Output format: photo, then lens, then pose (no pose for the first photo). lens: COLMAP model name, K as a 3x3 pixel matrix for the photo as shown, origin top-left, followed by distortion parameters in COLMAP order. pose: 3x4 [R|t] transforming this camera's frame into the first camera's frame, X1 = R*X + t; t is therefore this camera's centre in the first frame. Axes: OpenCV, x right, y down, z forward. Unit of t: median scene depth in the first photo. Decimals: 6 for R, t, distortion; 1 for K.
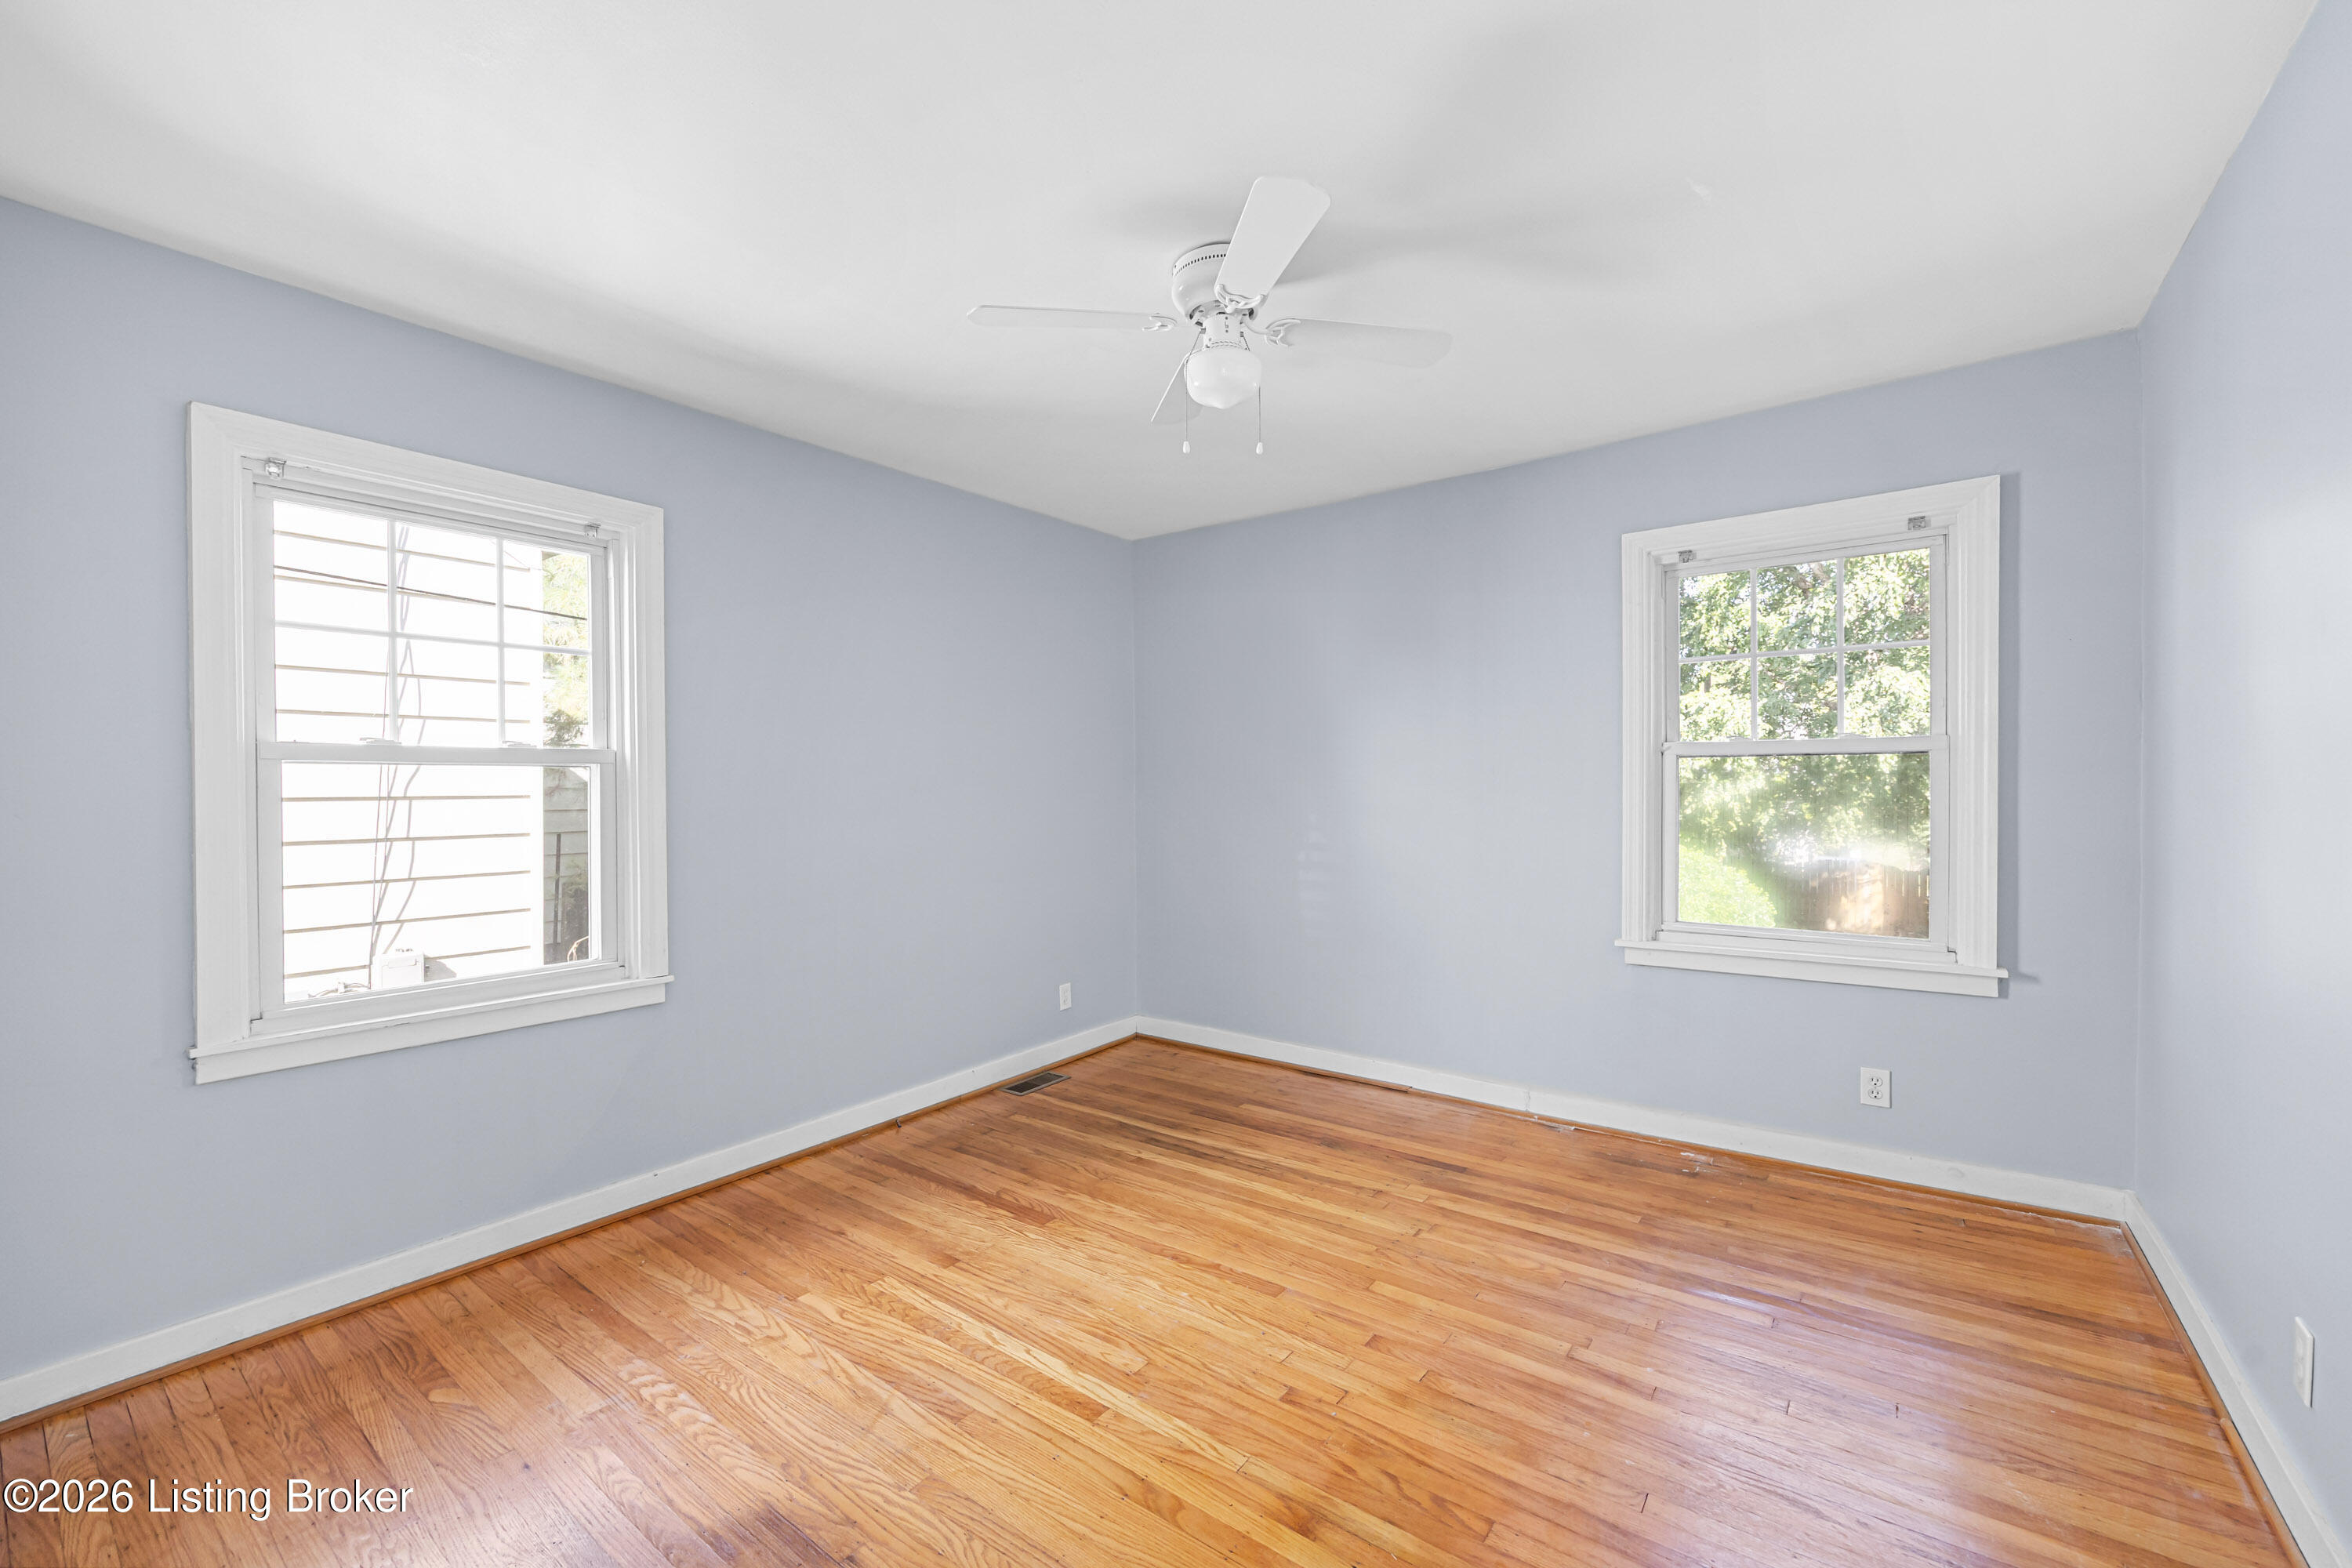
lens RADIAL K [[925.8, 0, 1158.0], [0, 925.8, 787.8], [0, 0, 1]] dist [-0.001893, -0.000150]
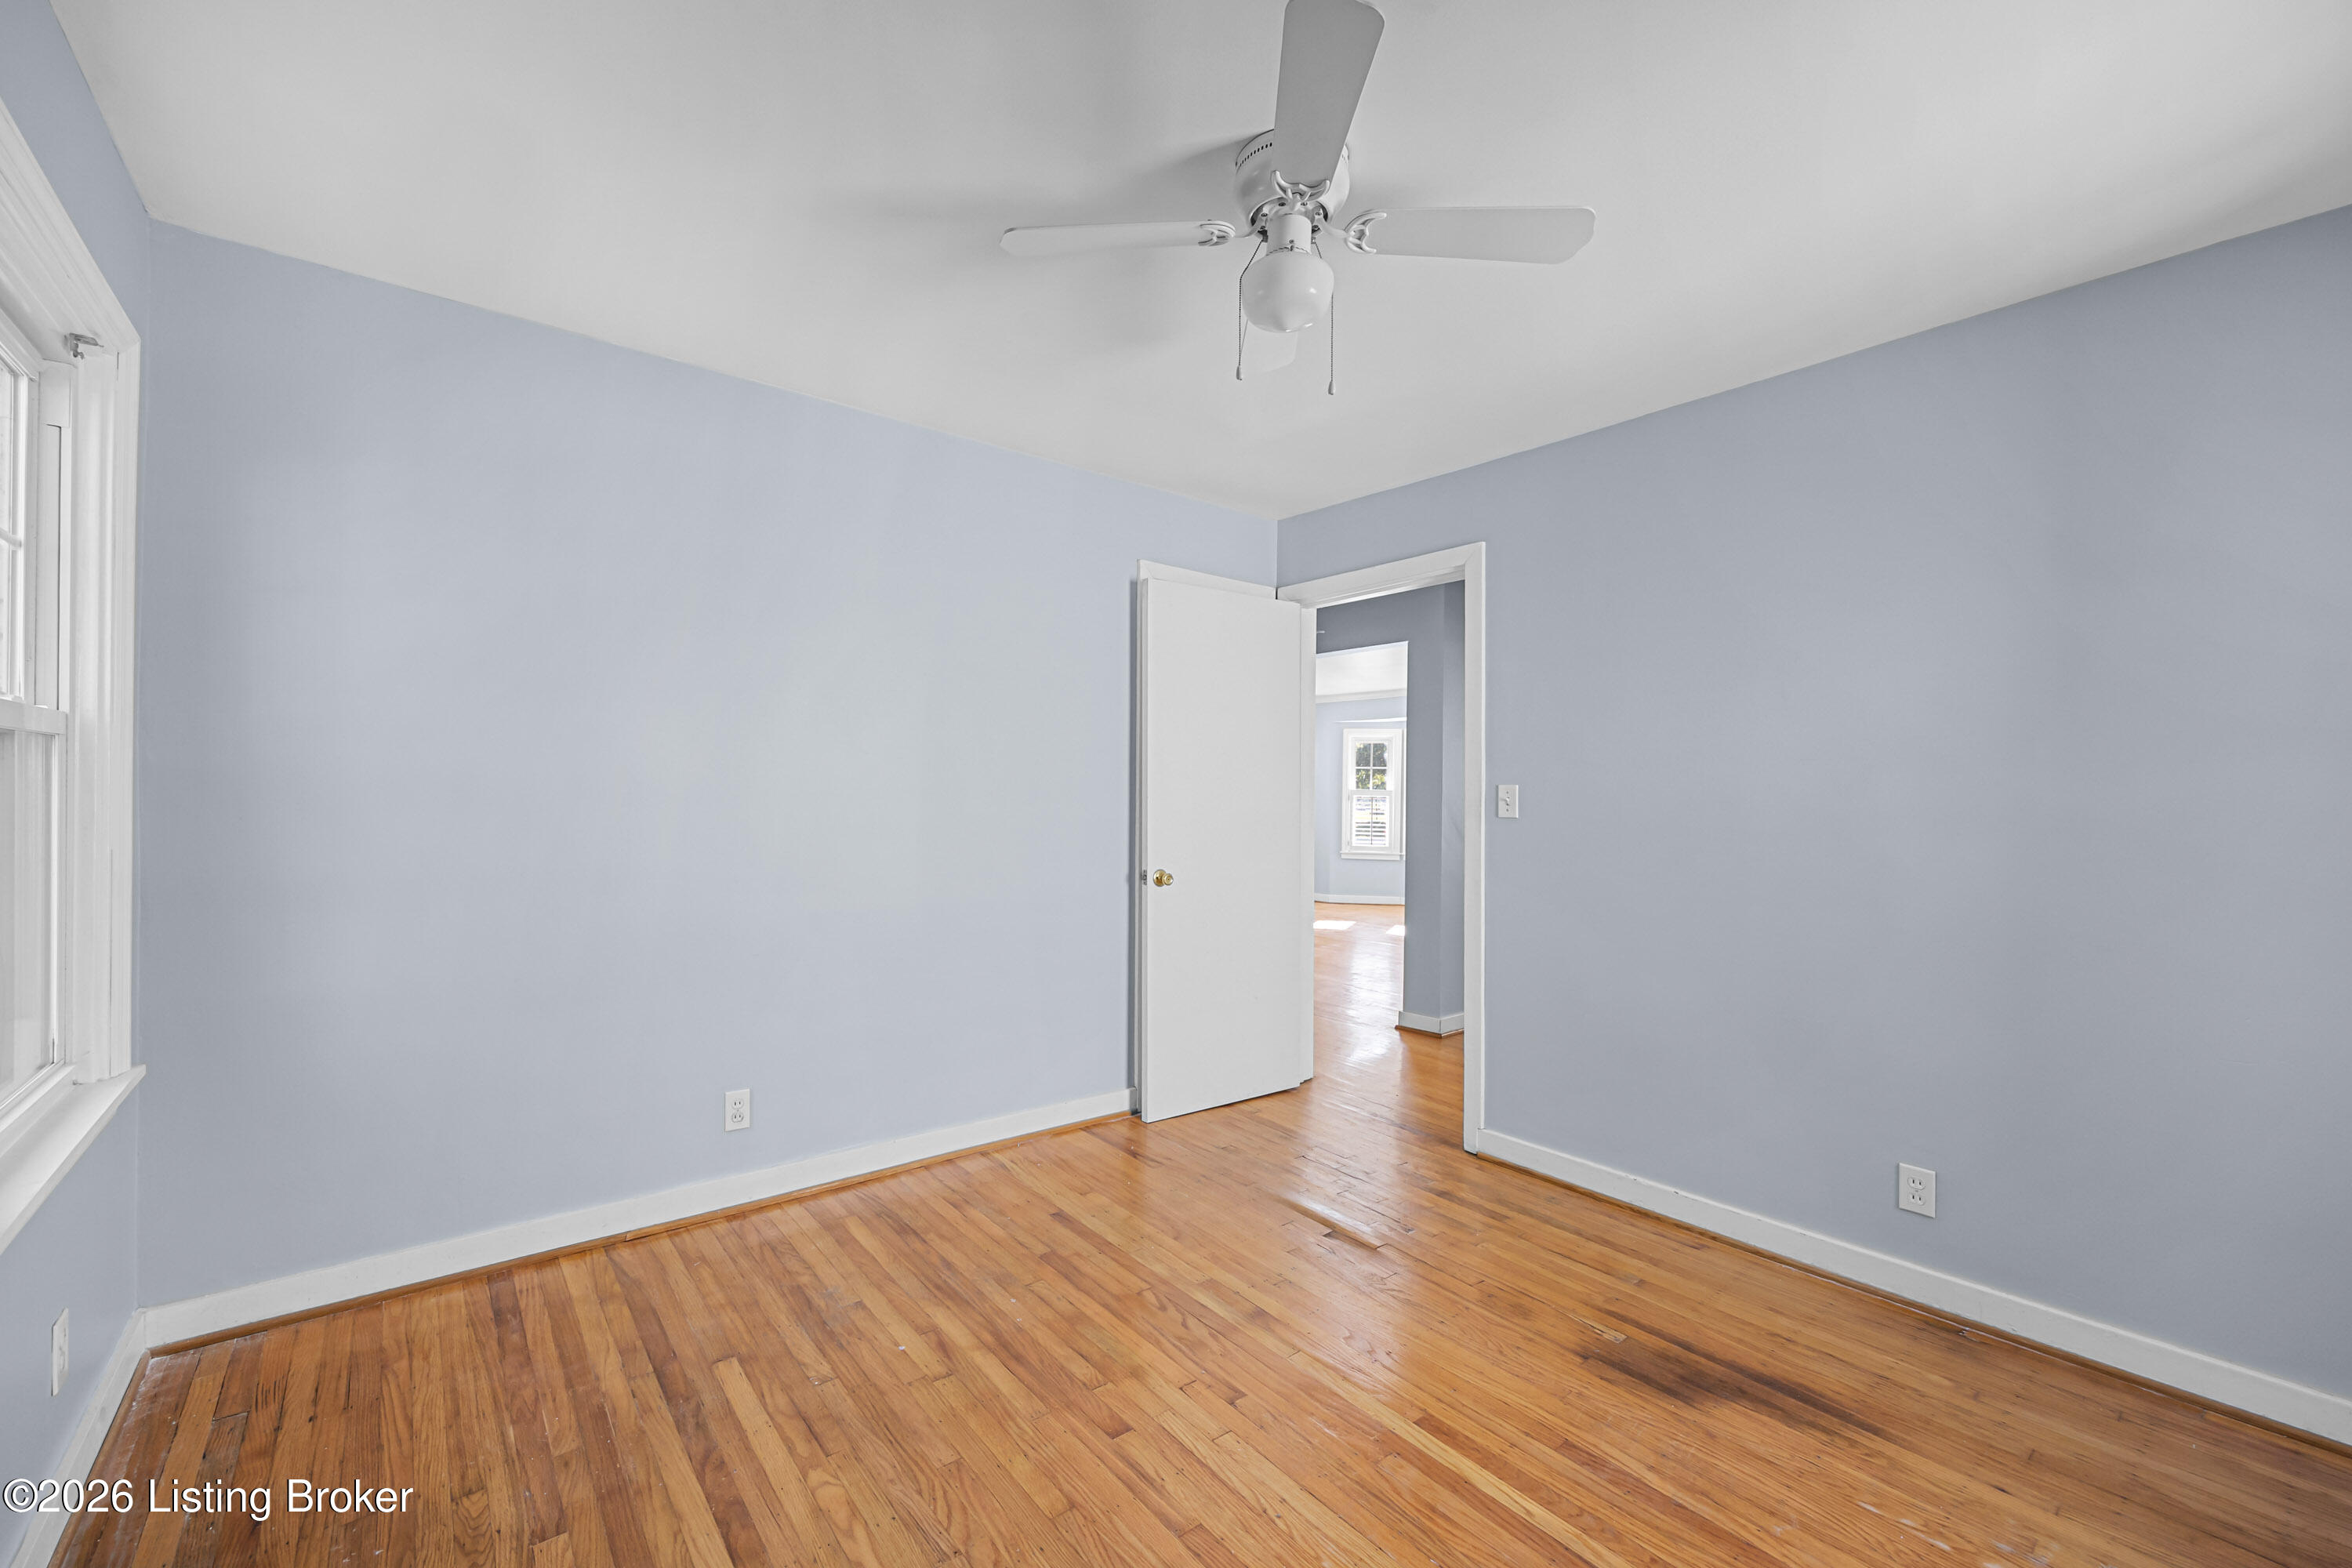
lens RADIAL K [[925.8, 0, 1158.0], [0, 925.8, 787.8], [0, 0, 1]] dist [-0.001893, -0.000150]
pose [[-0.976888, 0.001463, 0.213747, 0.002814], [0.001581, 0.999999, 0.000383, -0.030948], [-0.213746, 0.000712, -0.976889, 1.950016]]
